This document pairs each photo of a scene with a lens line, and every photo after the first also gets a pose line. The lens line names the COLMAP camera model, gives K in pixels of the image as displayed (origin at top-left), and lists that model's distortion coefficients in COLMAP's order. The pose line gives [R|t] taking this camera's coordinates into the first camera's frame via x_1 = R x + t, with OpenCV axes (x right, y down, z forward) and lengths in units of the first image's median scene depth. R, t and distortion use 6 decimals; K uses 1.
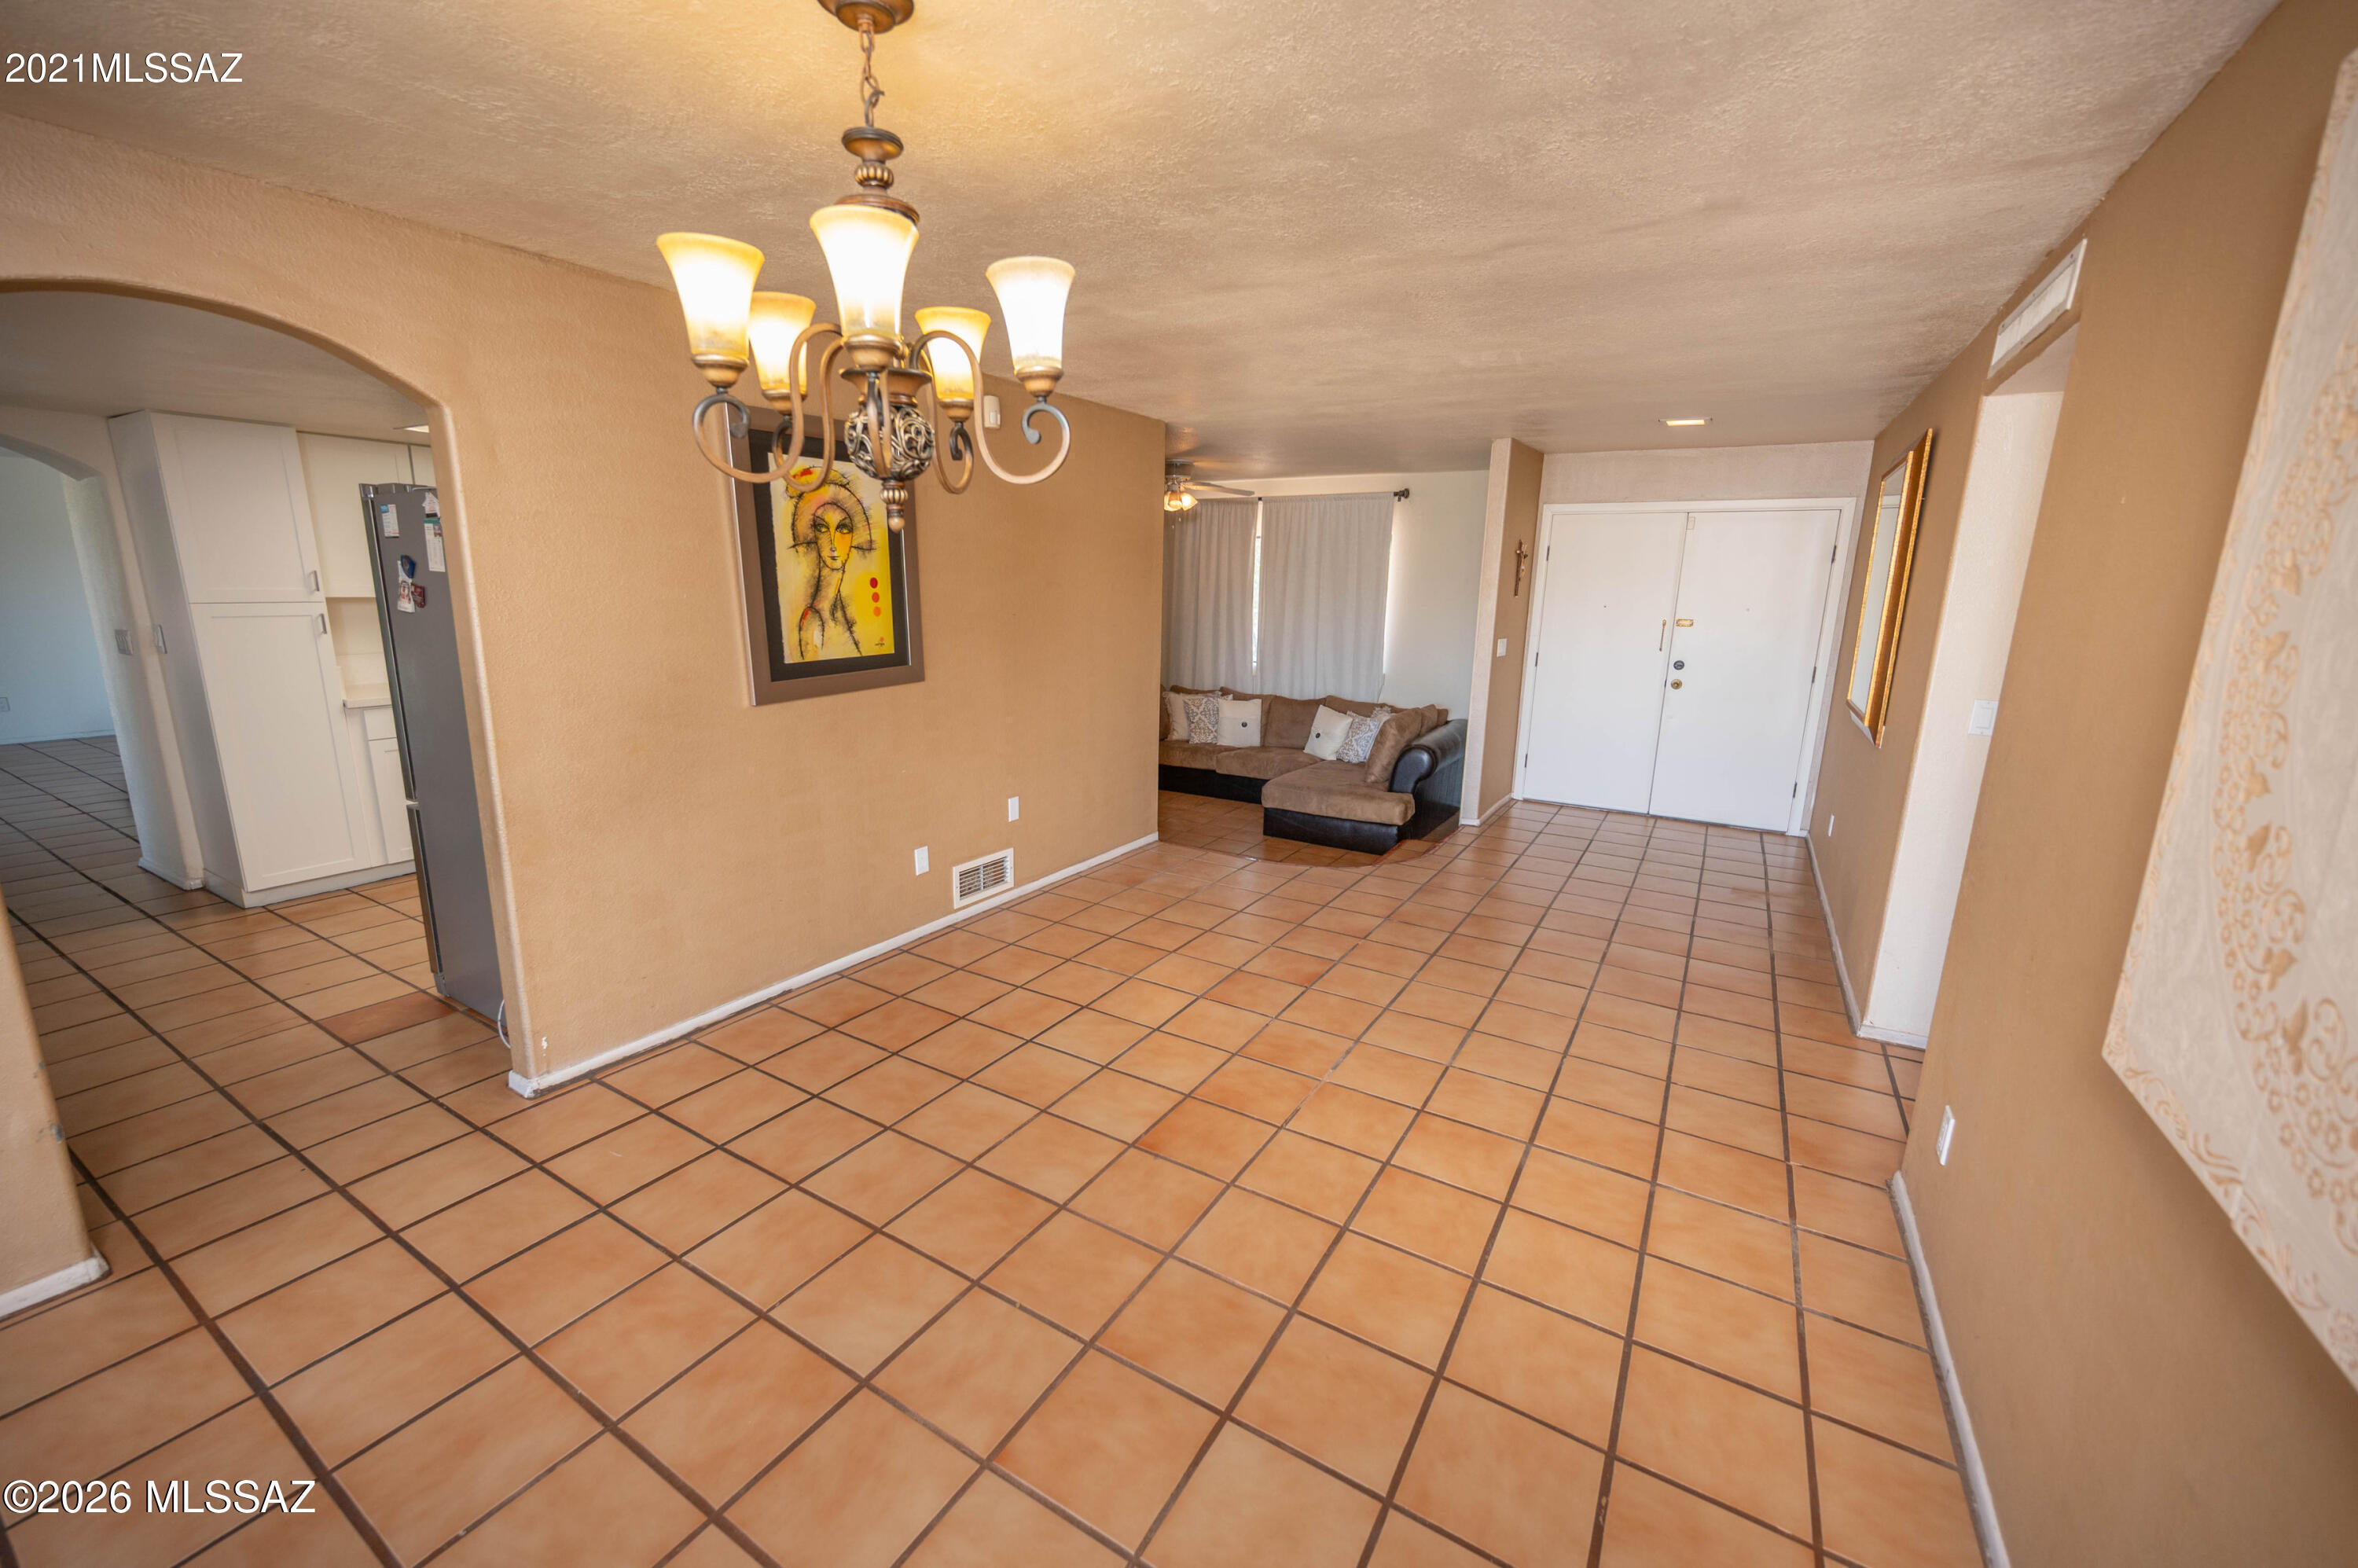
lens RADIAL K [[931.0, 0, 1164.8], [0, 931.0, 781.0], [0, 0, 1]] dist [-0.002984, -0.000289]
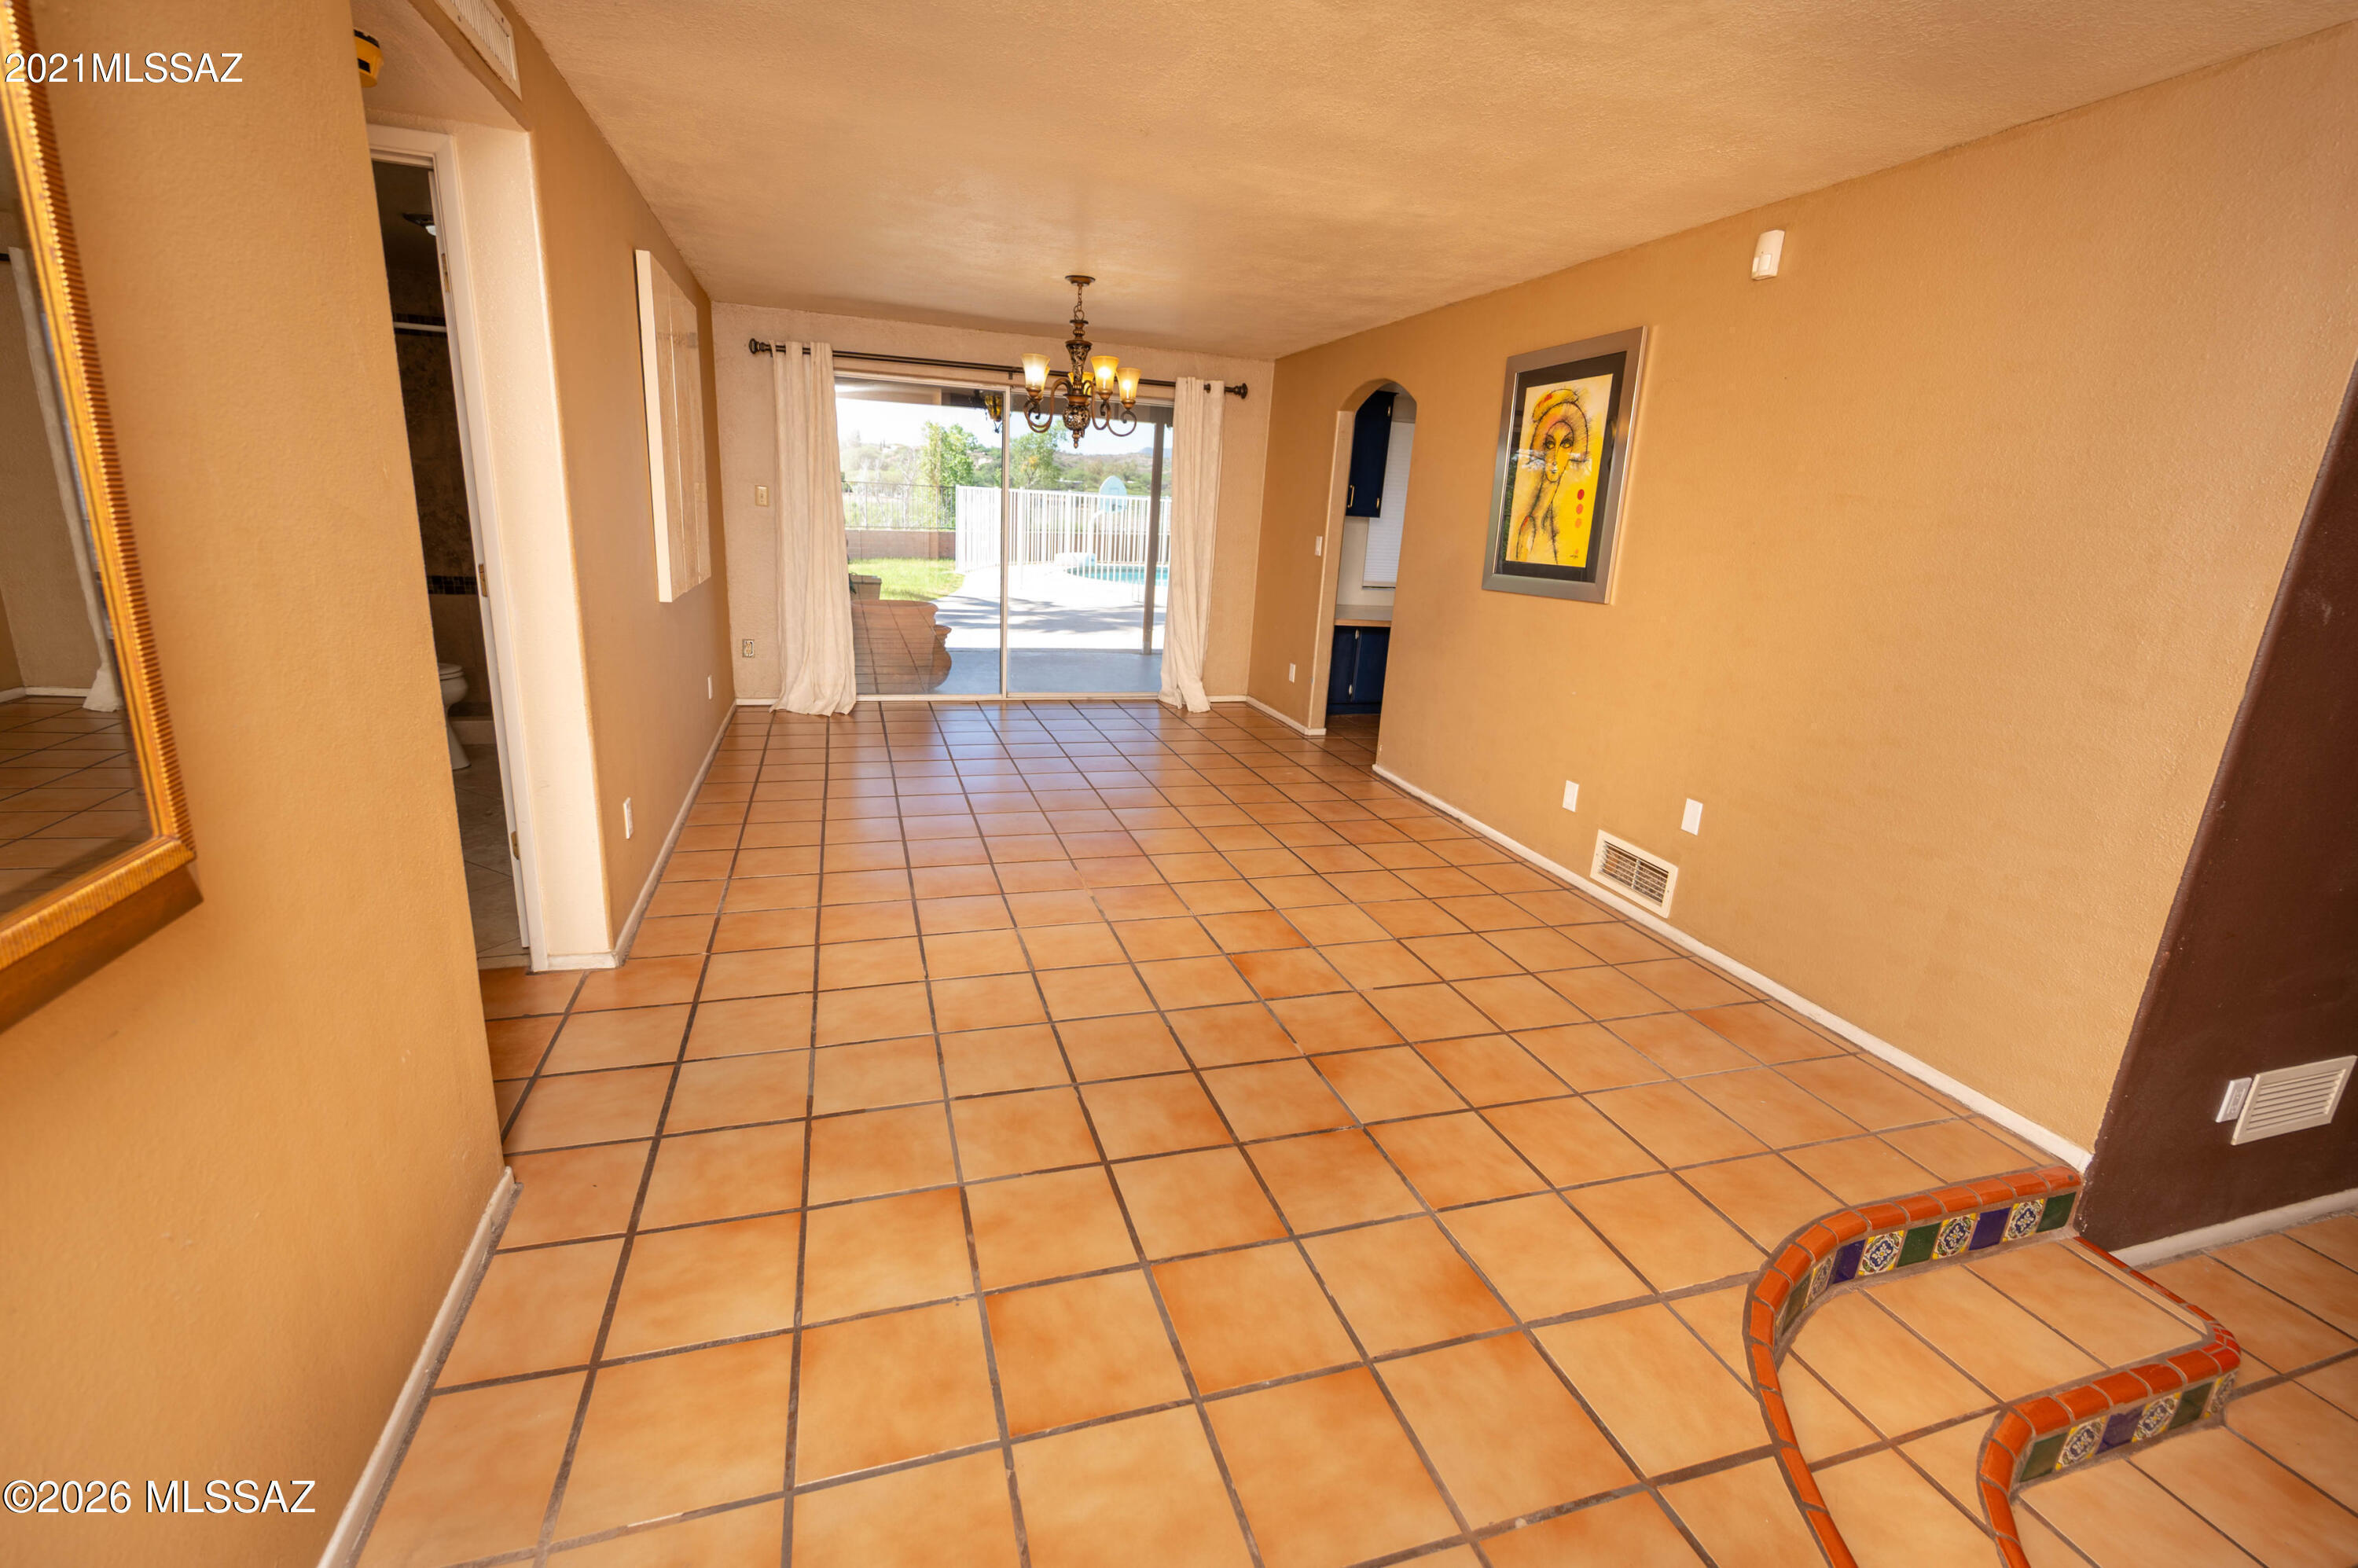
lens RADIAL K [[1011.5, 0, 1179.2], [0, 1011.5, 779.1], [0, 0, 1]] dist [-0.002181, -0.000295]
pose [[-0.651667, 0.148102, -0.743906, 0.837461], [-0.225630, 0.898506, 0.376535, -0.250453], [0.724169, 0.413223, -0.552110, 1.419515]]
